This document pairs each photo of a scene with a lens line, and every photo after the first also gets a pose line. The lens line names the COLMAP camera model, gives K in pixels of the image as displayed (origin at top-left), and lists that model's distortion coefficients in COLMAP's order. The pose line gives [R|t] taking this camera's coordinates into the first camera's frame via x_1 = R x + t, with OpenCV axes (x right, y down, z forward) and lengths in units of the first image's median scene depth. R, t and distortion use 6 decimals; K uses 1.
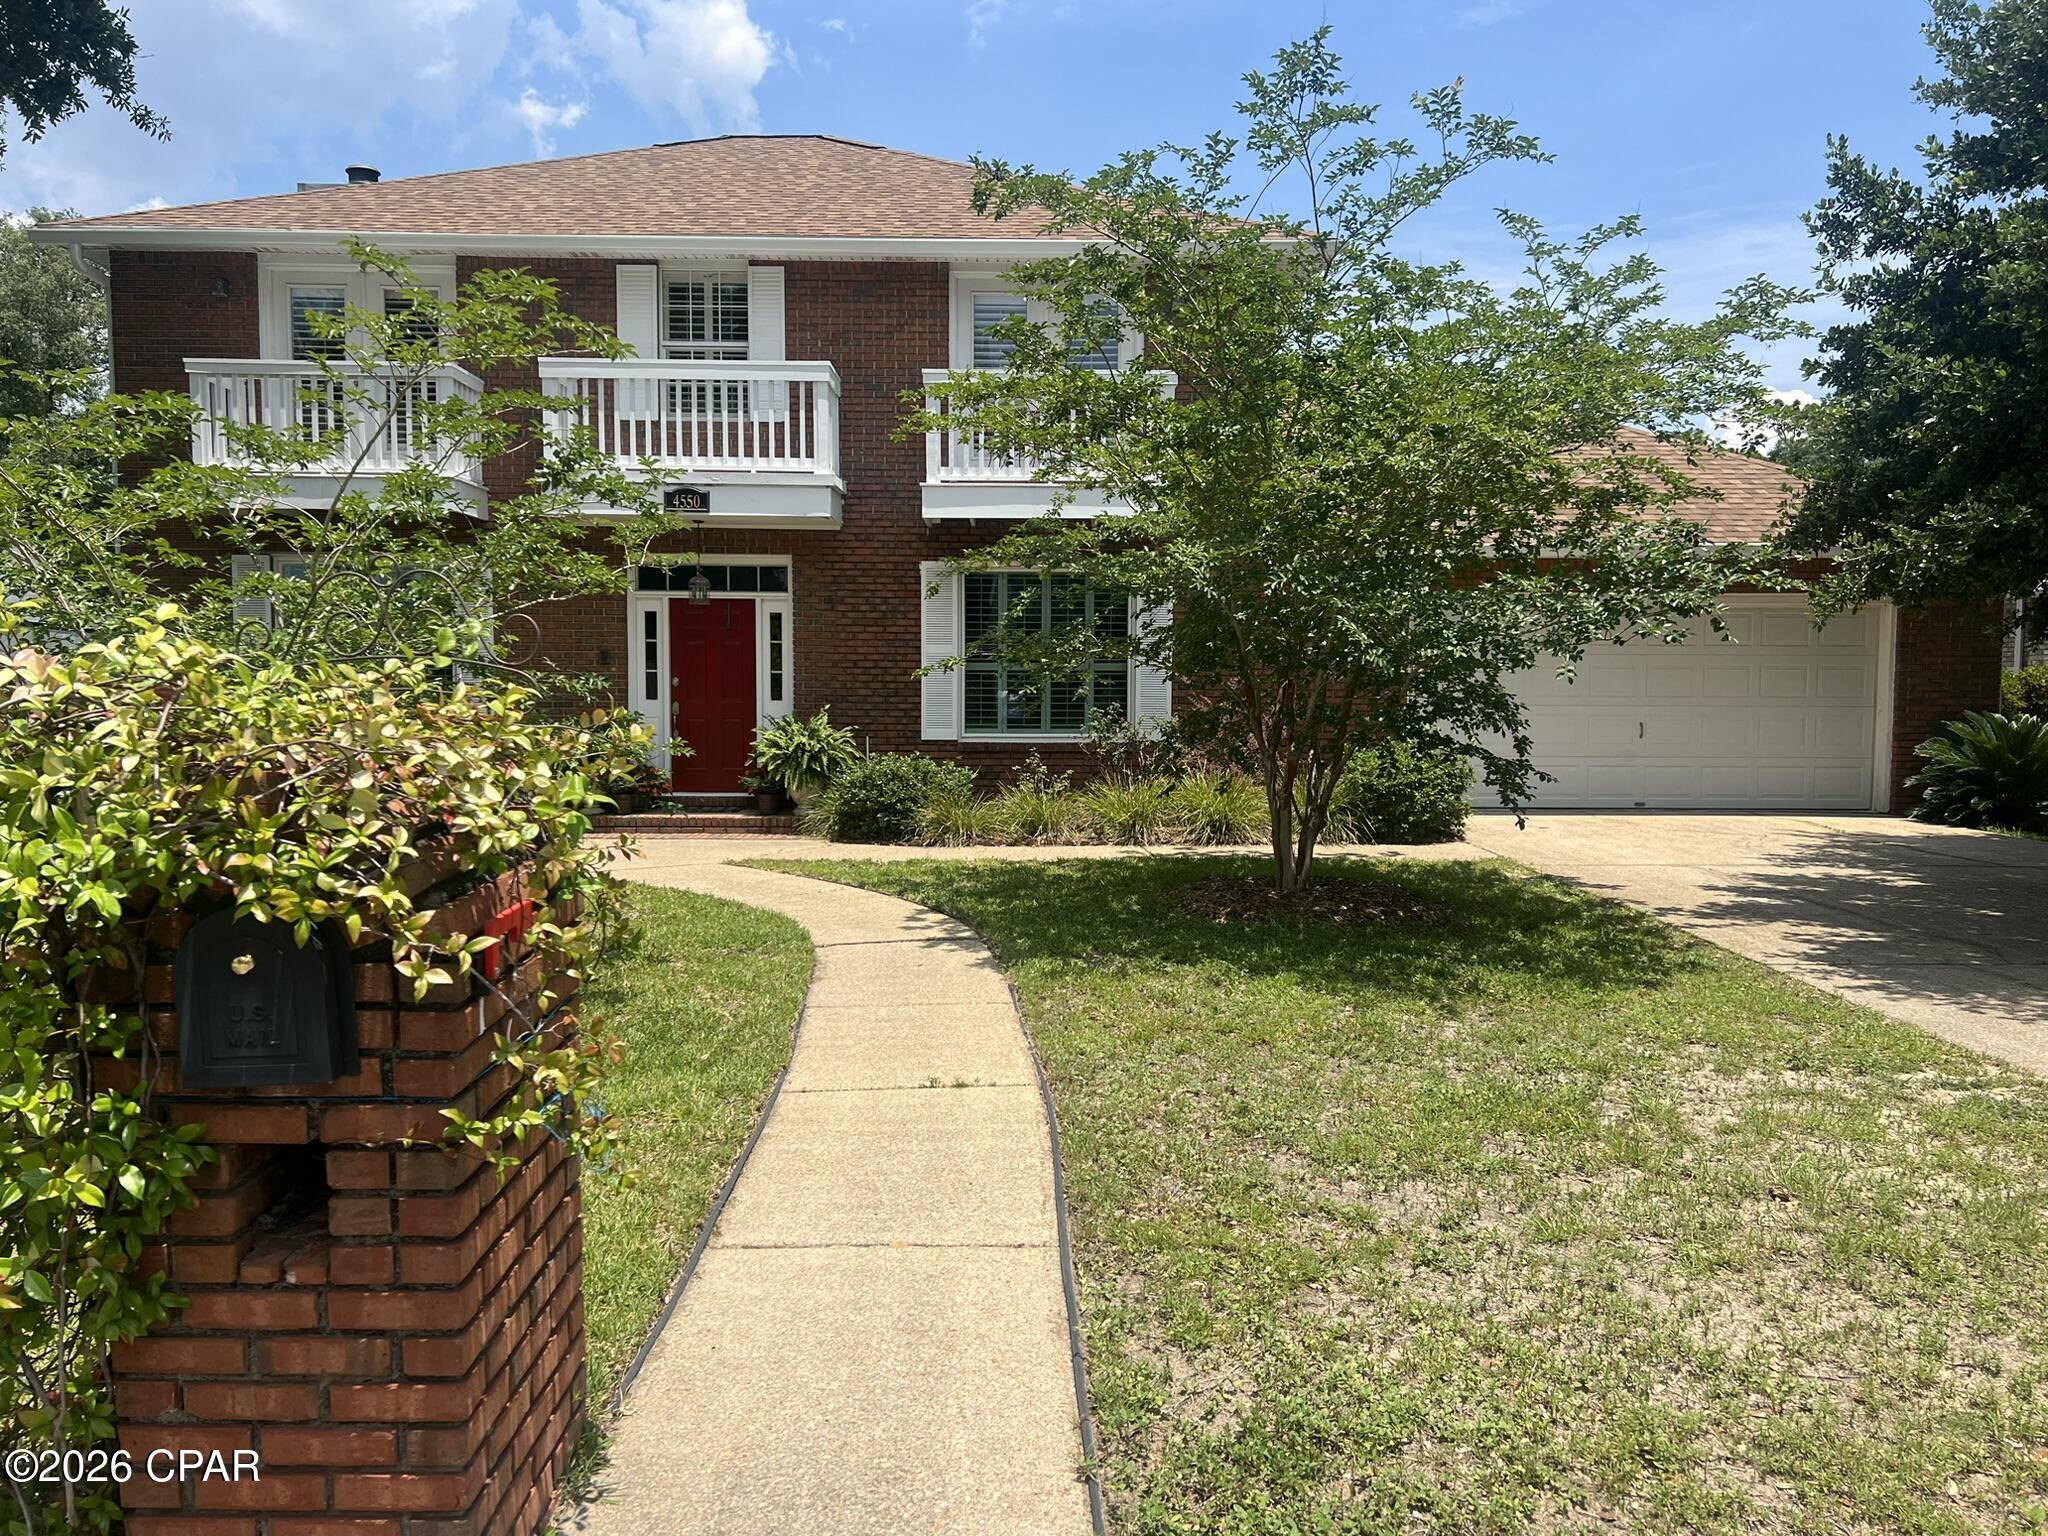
lens RADIAL K [[1538.8, 0, 1054.1], [0, 1538.8, 778.4], [0, 0, 1]] dist [0.095279, -0.121374]
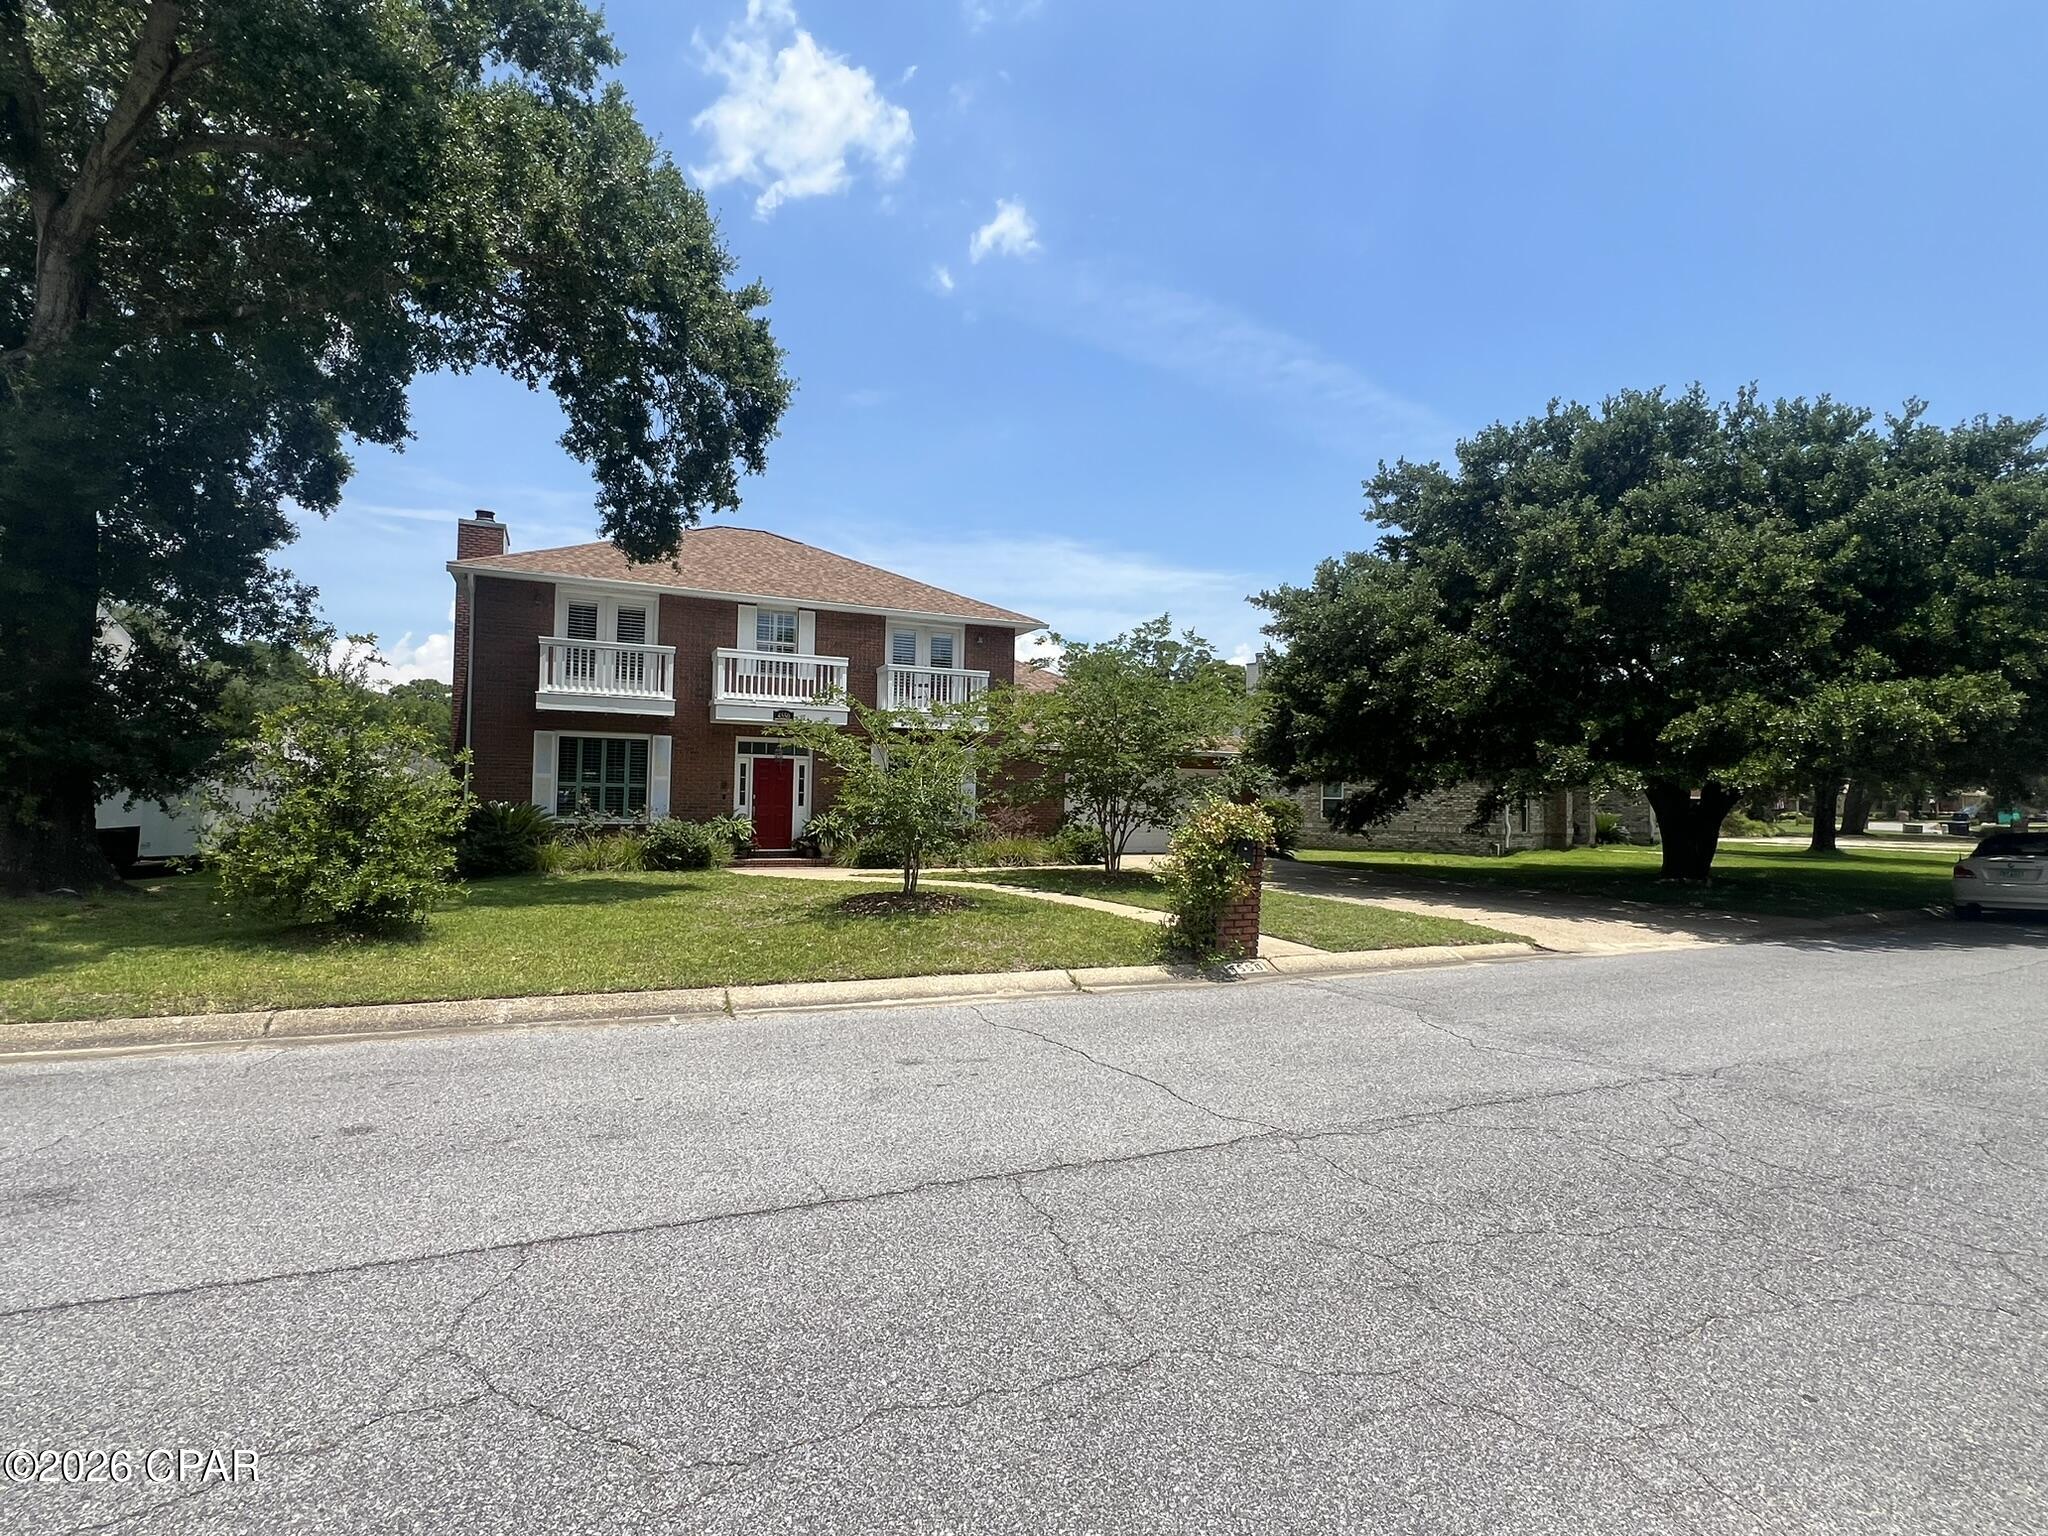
lens RADIAL K [[981.8, 0, 1015.6], [0, 981.8, 772.2], [0, 0, 1]] dist [0.000800, -0.000050]
pose [[0.917165, 0.022822, 0.397853, -0.518023], [0.010810, 0.996567, -0.082086, 0.020648], [-0.398360, 0.079587, 0.913770, -0.424808]]
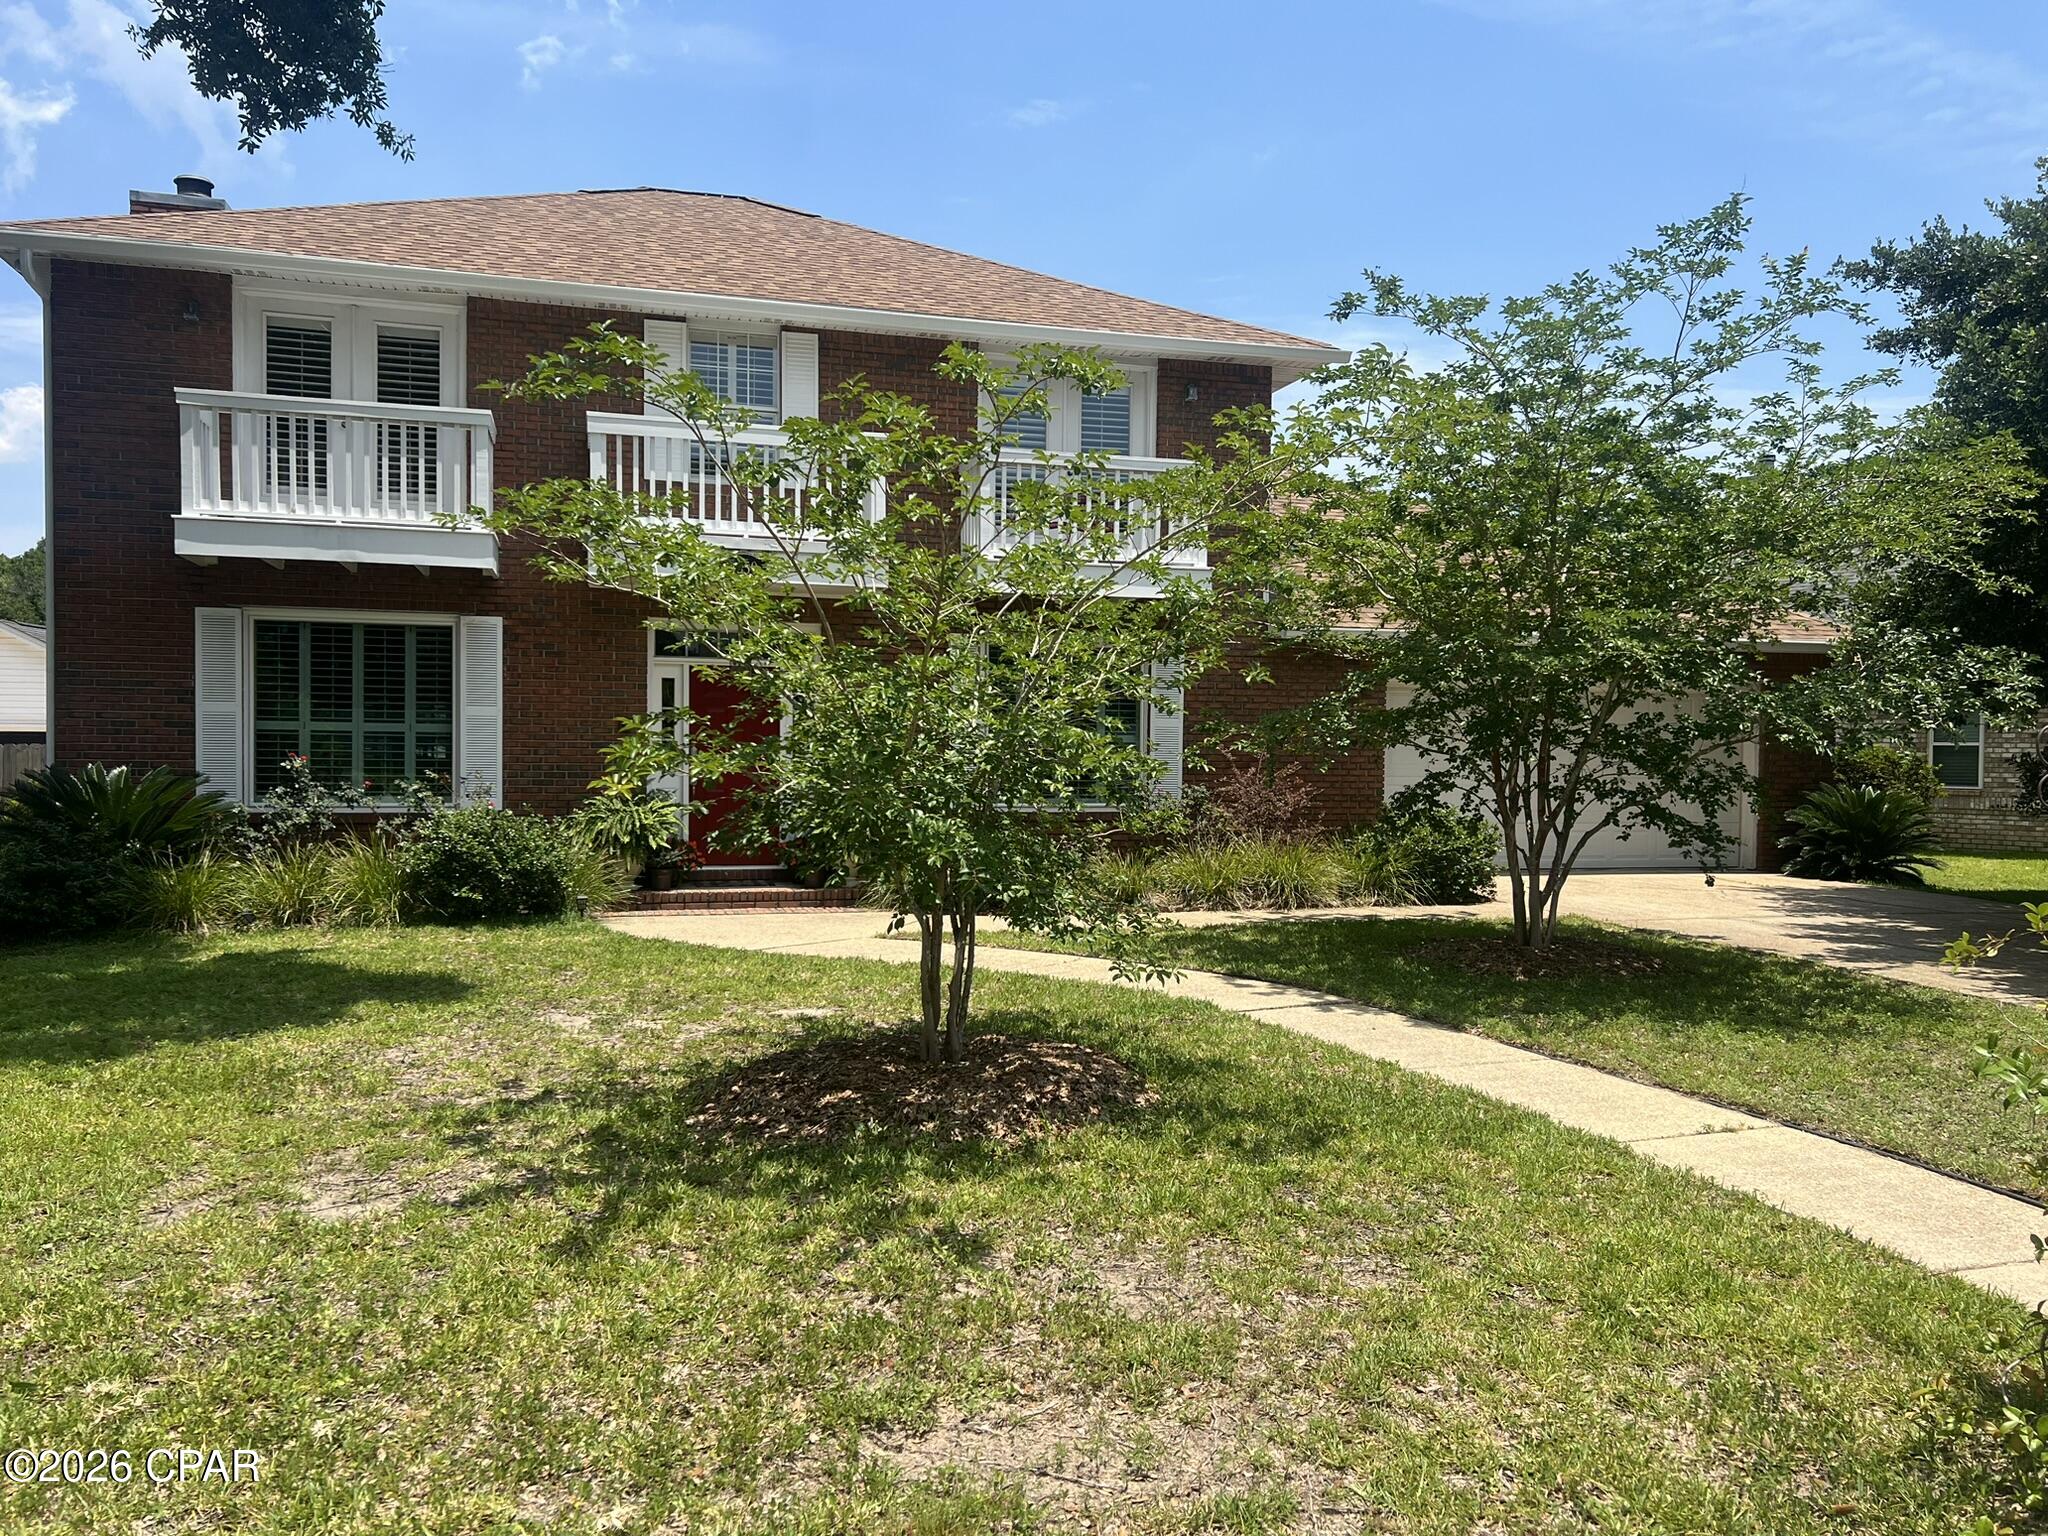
lens RADIAL K [[1538.8, 0, 1054.1], [0, 1538.8, 778.4], [0, 0, 1]] dist [0.095279, -0.121374]
pose [[0.963845, 0.000374, 0.266464, -0.326637], [0.010830, 0.999118, -0.040576, -0.004678], [-0.266244, 0.041994, 0.962991, 0.019281]]
